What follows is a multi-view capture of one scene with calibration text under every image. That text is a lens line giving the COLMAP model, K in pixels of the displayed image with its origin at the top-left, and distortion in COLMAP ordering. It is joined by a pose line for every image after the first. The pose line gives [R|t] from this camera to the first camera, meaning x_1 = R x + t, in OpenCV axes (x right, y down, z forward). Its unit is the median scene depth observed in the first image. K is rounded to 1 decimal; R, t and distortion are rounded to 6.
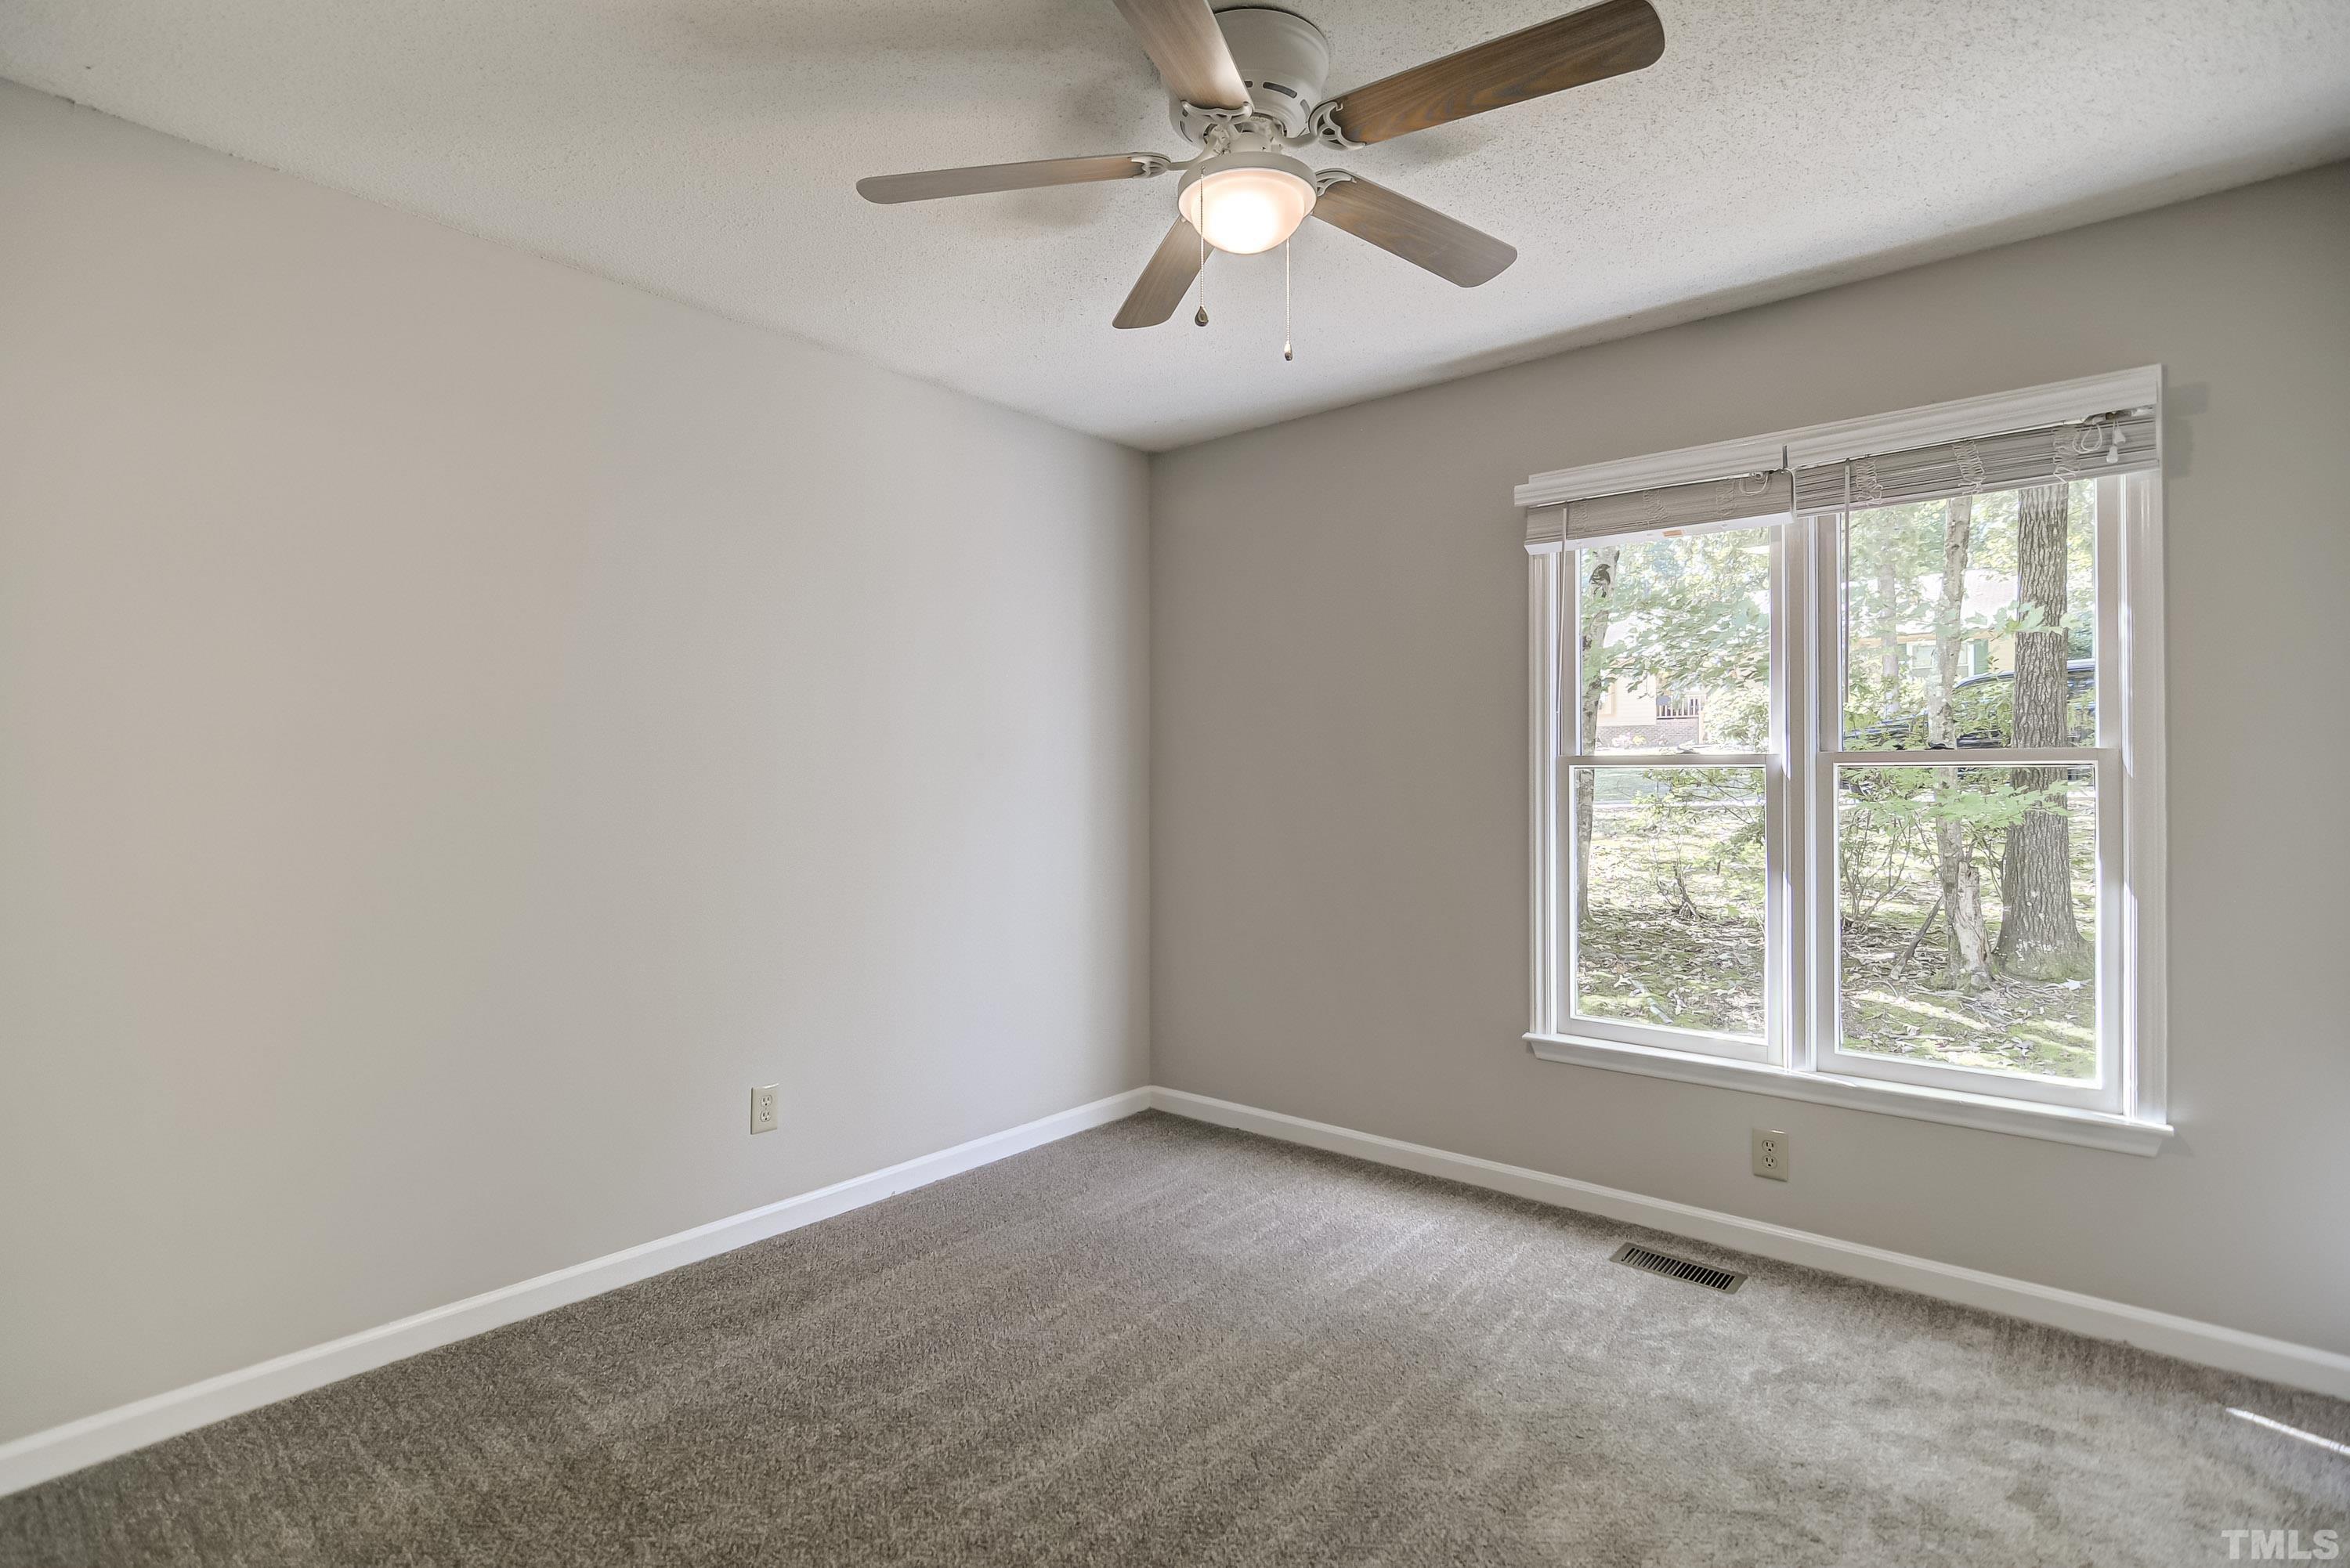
lens RADIAL K [[1163.7, 0, 1175.0], [0, 1163.7, 784.0], [0, 0, 1]] dist [-0.002847, -0.000295]
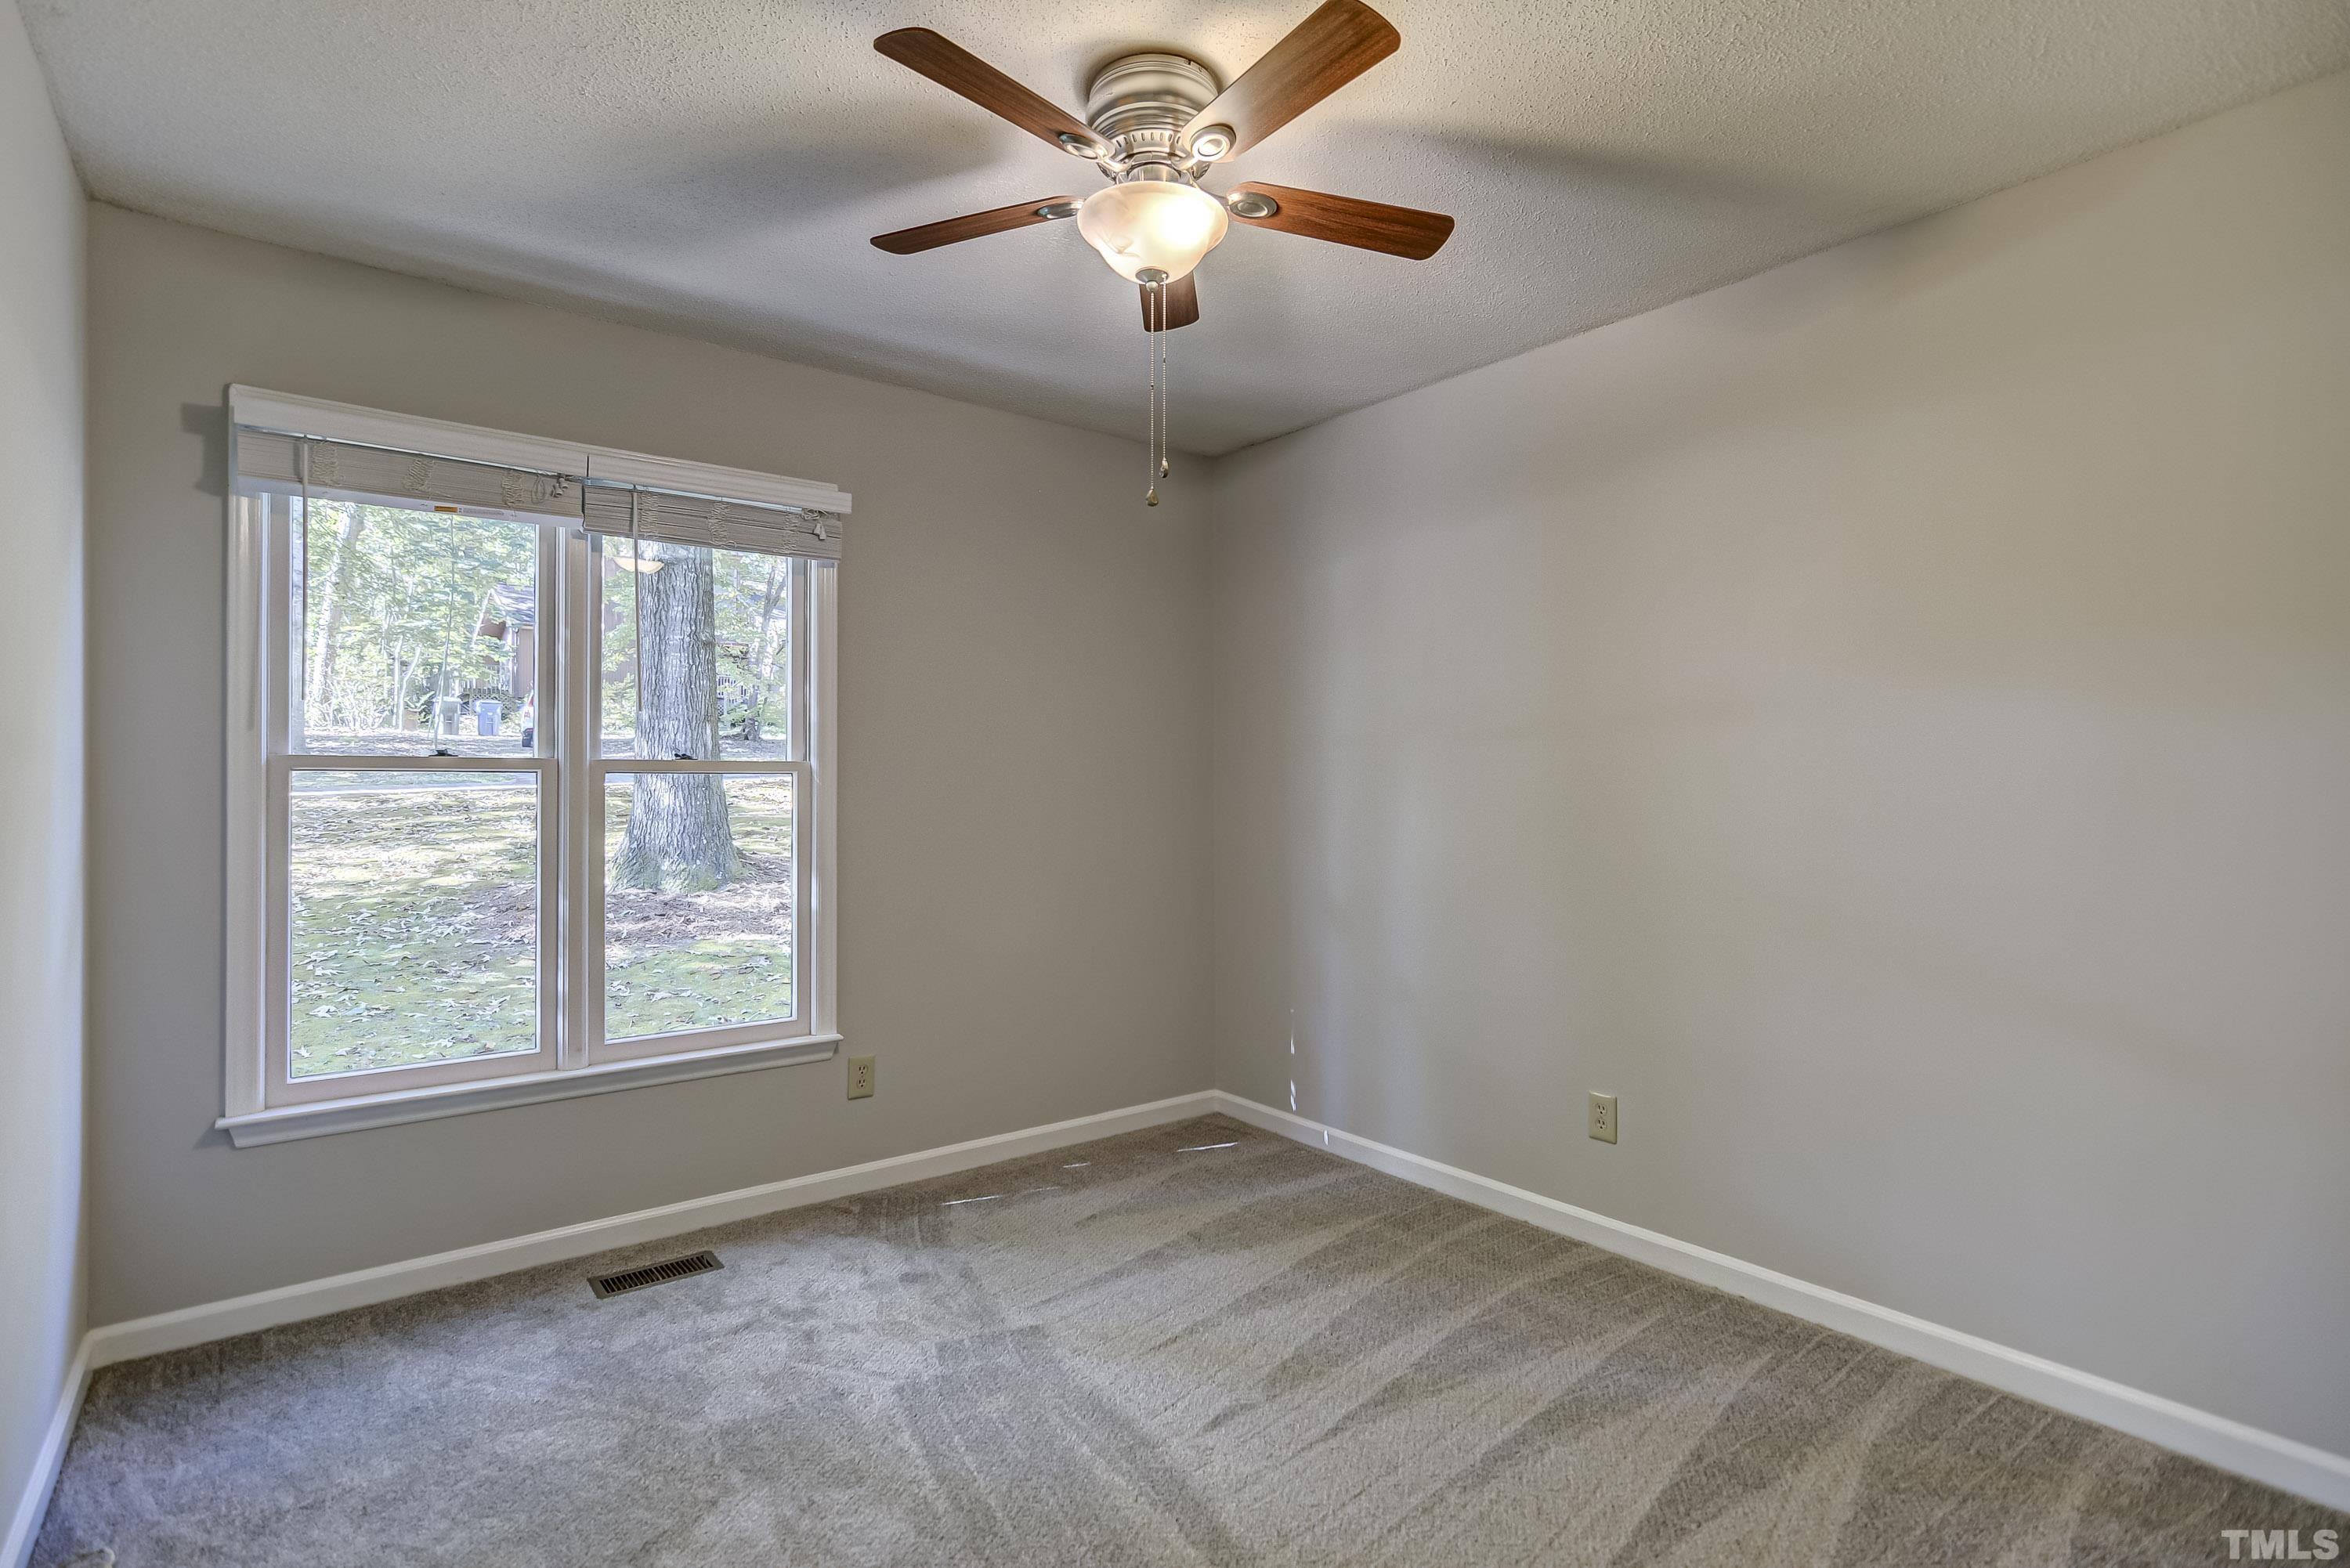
lens RADIAL K [[1163.7, 0, 1175.0], [0, 1163.7, 784.0], [0, 0, 1]] dist [-0.002847, -0.000295]
pose [[0.201208, -0.002198, 0.979546, -0.426973], [-0.002712, 0.999992, 0.002801, -0.009901], [-0.979545, -0.003220, 0.201201, 0.334632]]
